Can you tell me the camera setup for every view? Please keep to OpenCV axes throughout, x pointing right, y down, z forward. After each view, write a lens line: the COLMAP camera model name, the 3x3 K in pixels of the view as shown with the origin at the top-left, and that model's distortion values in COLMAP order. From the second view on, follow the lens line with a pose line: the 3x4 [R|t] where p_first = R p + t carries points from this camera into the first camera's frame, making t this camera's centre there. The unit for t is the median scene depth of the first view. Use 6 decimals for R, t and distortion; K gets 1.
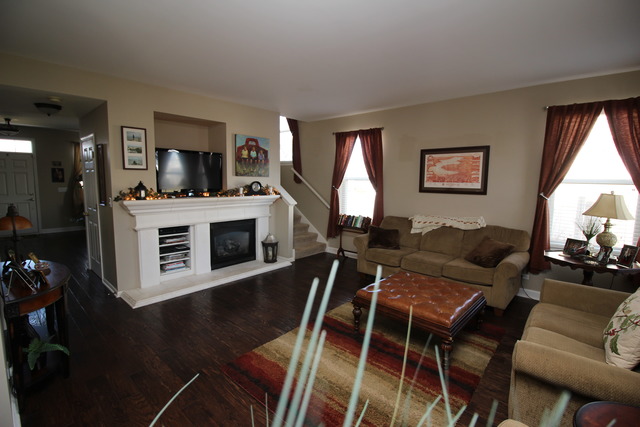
lens RADIAL K [[305.2, 0, 319.3], [0, 305.2, 212.9], [0, 0, 1]] dist [-0.005173, -0.003271]
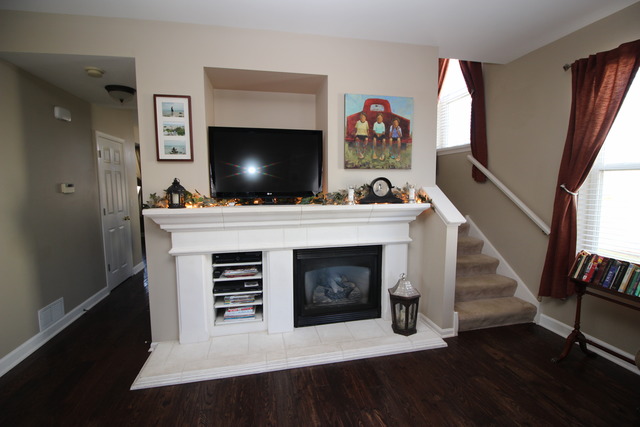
lens RADIAL K [[305.2, 0, 320.0], [0, 305.2, 215.2], [0, 0, 1]] dist [-0.005173, -0.003271]
pose [[0.814850, 0.037576, -0.578452, 0.018919], [-0.045681, 0.998956, 0.000542, -0.031717], [0.577869, 0.025983, 0.815716, 0.489846]]
